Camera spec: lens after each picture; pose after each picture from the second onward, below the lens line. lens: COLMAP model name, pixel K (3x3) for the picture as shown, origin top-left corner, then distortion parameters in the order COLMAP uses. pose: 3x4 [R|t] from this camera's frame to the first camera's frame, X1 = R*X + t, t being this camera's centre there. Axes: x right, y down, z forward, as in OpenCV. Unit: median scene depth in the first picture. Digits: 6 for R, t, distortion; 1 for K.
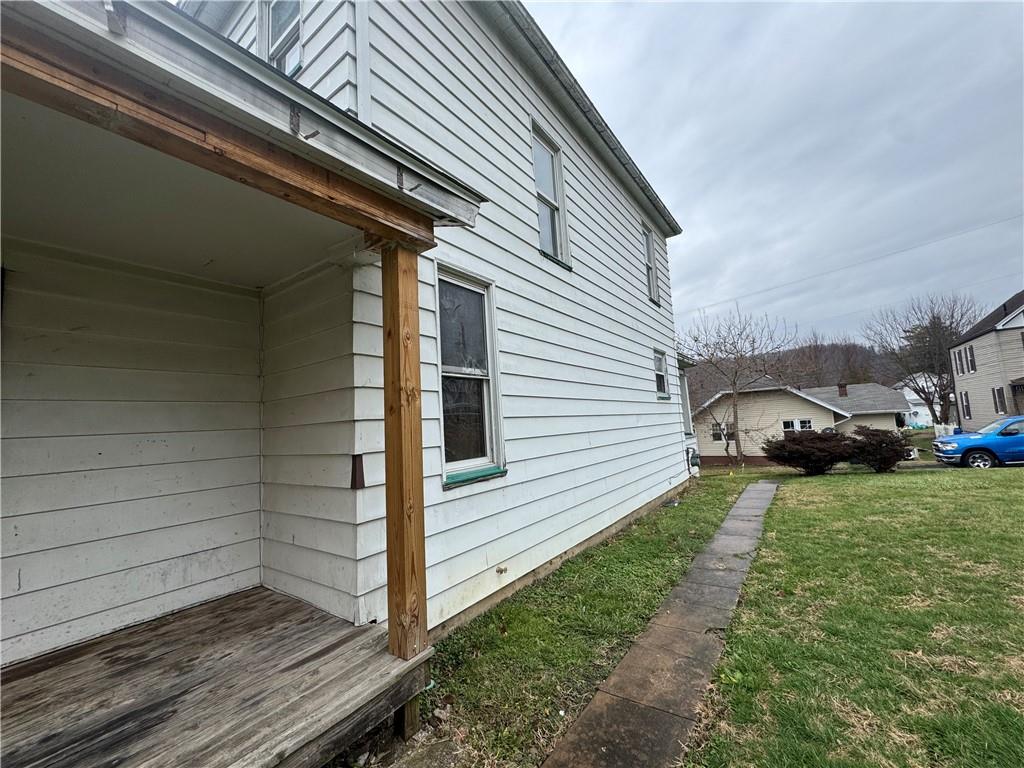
lens RADIAL K [[409.0, 0, 510.1], [0, 409.0, 382.8], [0, 0, 1]] dist [-0.003871, 0.000250]
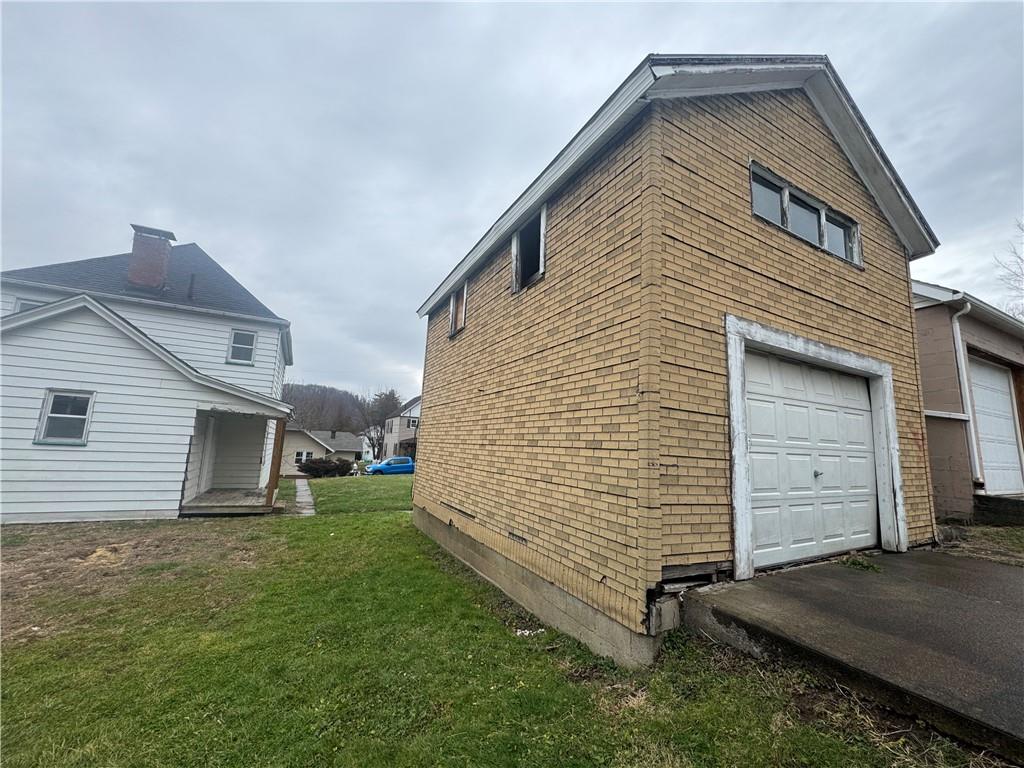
lens RADIAL K [[409.0, 0, 513.9], [0, 409.0, 384.0], [0, 0, 1]] dist [-0.003871, 0.000250]
pose [[0.438689, 0.211764, 0.873332, -0.356585], [-0.155352, 0.975077, -0.158399, -0.036802], [-0.885109, -0.066186, 0.460653, -0.398728]]
